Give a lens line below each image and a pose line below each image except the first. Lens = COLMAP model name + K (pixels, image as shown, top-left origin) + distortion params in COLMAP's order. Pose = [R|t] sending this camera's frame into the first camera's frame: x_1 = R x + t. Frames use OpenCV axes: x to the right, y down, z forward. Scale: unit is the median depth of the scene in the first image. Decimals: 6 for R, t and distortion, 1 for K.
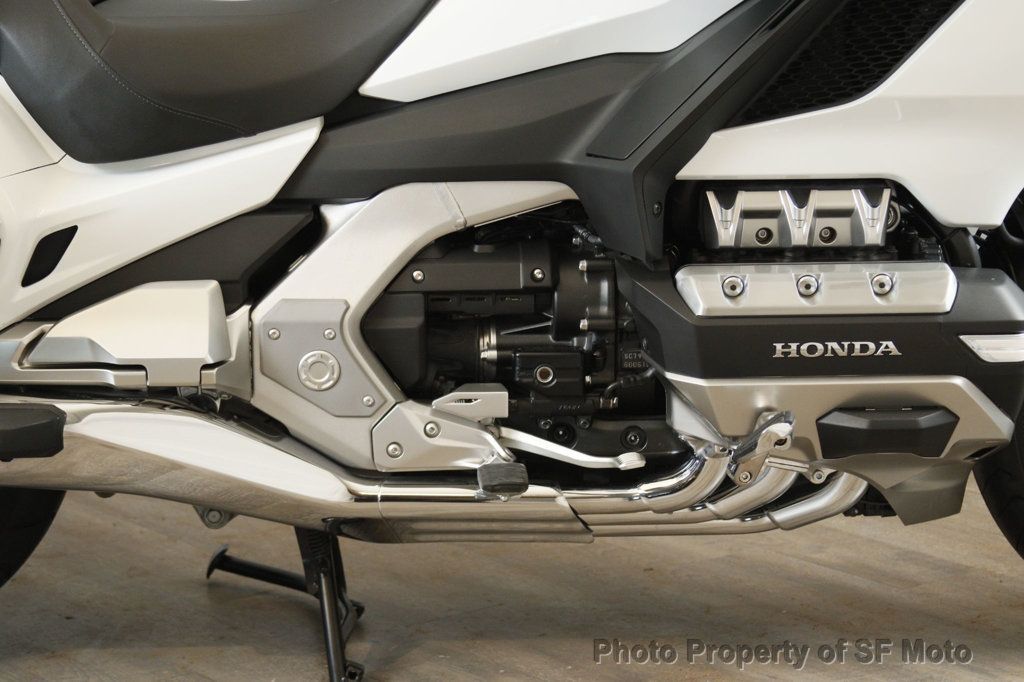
lens RADIAL K [[2898.1, 0, 512.0], [0, 2898.1, 341.0], [0, 0, 1]] dist [0.144375, 0.669034]
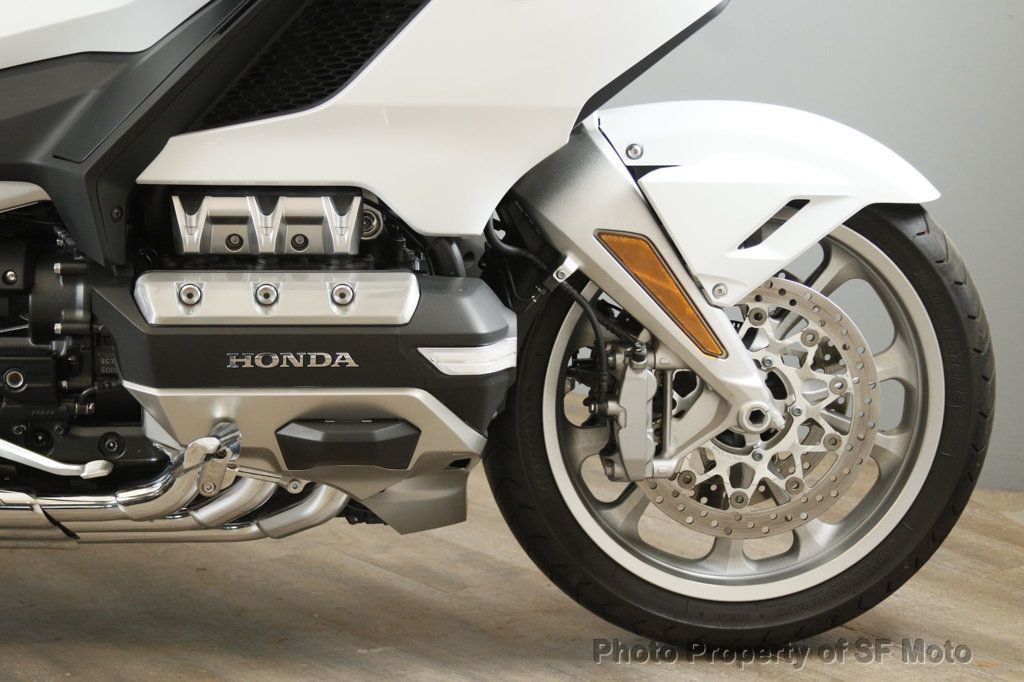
lens RADIAL K [[2898.1, 0, 512.0], [0, 2898.1, 341.0], [0, 0, 1]] dist [0.144375, 0.669034]
pose [[0.999818, 0.014204, 0.012747, 0.169428], [-0.014426, 0.999744, 0.017426, -0.021294], [-0.012496, -0.017607, 0.999767, 0.016599]]
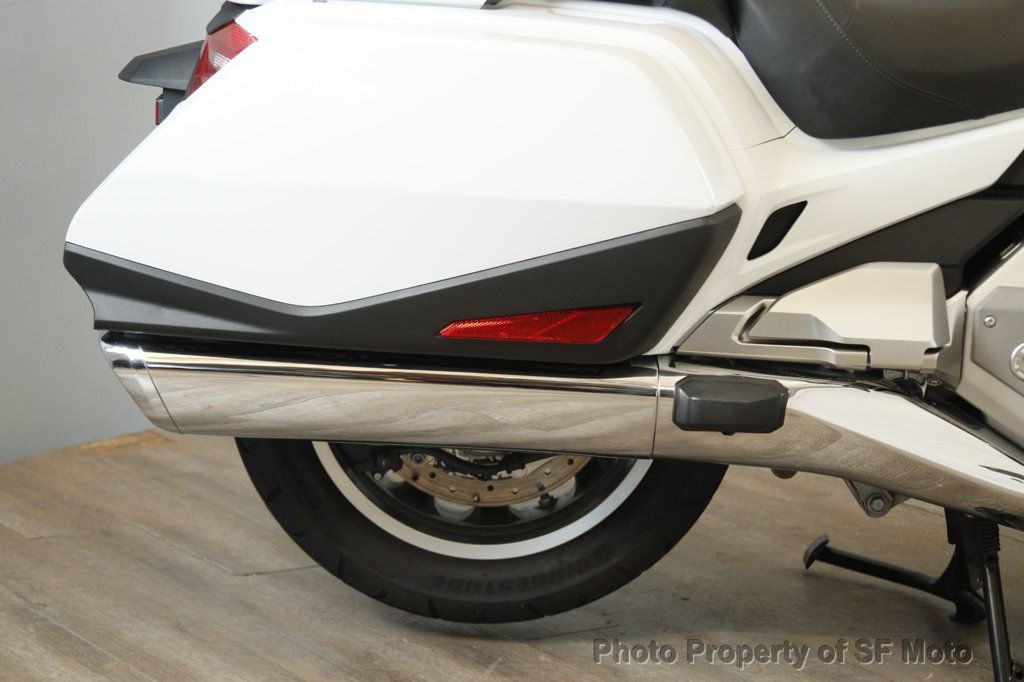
lens RADIAL K [[2898.1, 0, 512.0], [0, 2898.1, 341.0], [0, 0, 1]] dist [0.144375, 0.669034]
pose [[0.998160, 0.054270, -0.027027, -0.218001], [-0.054445, 0.998500, -0.005797, 0.018793], [0.026672, 0.007258, 0.999618, 0.012177]]
